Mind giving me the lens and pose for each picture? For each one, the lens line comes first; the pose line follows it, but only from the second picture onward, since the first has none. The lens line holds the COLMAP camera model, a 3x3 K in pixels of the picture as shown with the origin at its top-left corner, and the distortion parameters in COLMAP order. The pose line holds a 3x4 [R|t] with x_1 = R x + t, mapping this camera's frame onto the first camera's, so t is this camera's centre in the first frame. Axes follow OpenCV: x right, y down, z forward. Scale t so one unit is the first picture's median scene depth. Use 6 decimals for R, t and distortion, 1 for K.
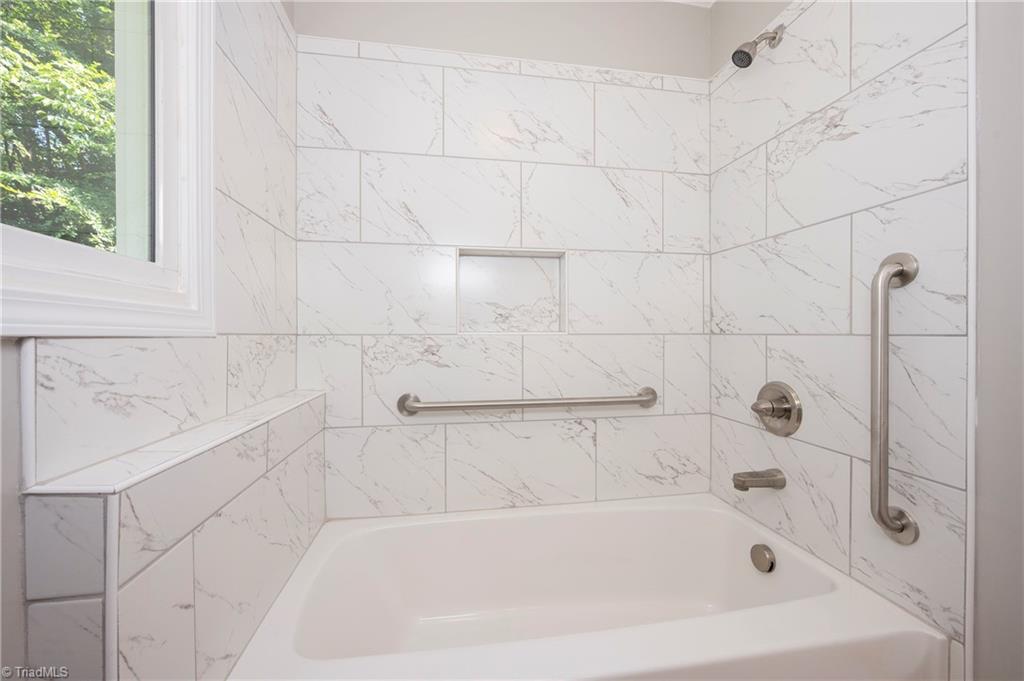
lens RADIAL K [[403.9, 0, 512.0], [0, 403.9, 340.5], [0, 0, 1]] dist [0.002495, 0.000130]
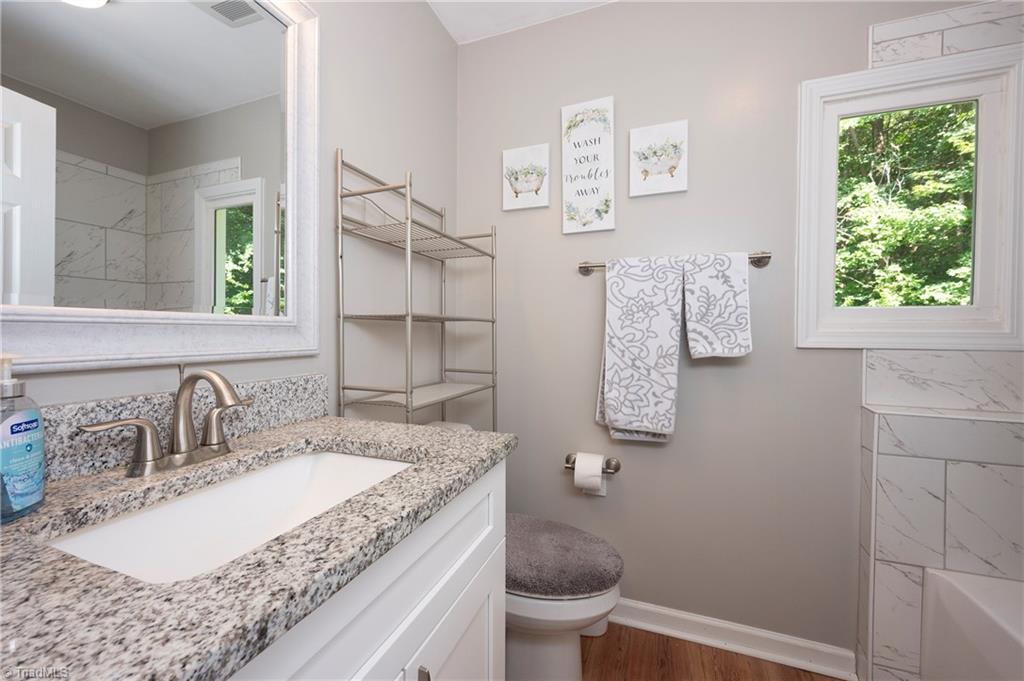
lens RADIAL K [[403.9, 0, 512.0], [0, 403.9, 340.5], [0, 0, 1]] dist [0.002495, 0.000130]
pose [[-0.499261, 0.015123, -0.866319, 1.999916], [-0.014457, 0.999563, 0.025780, -0.084830], [0.866331, 0.025395, -0.498825, 0.267946]]
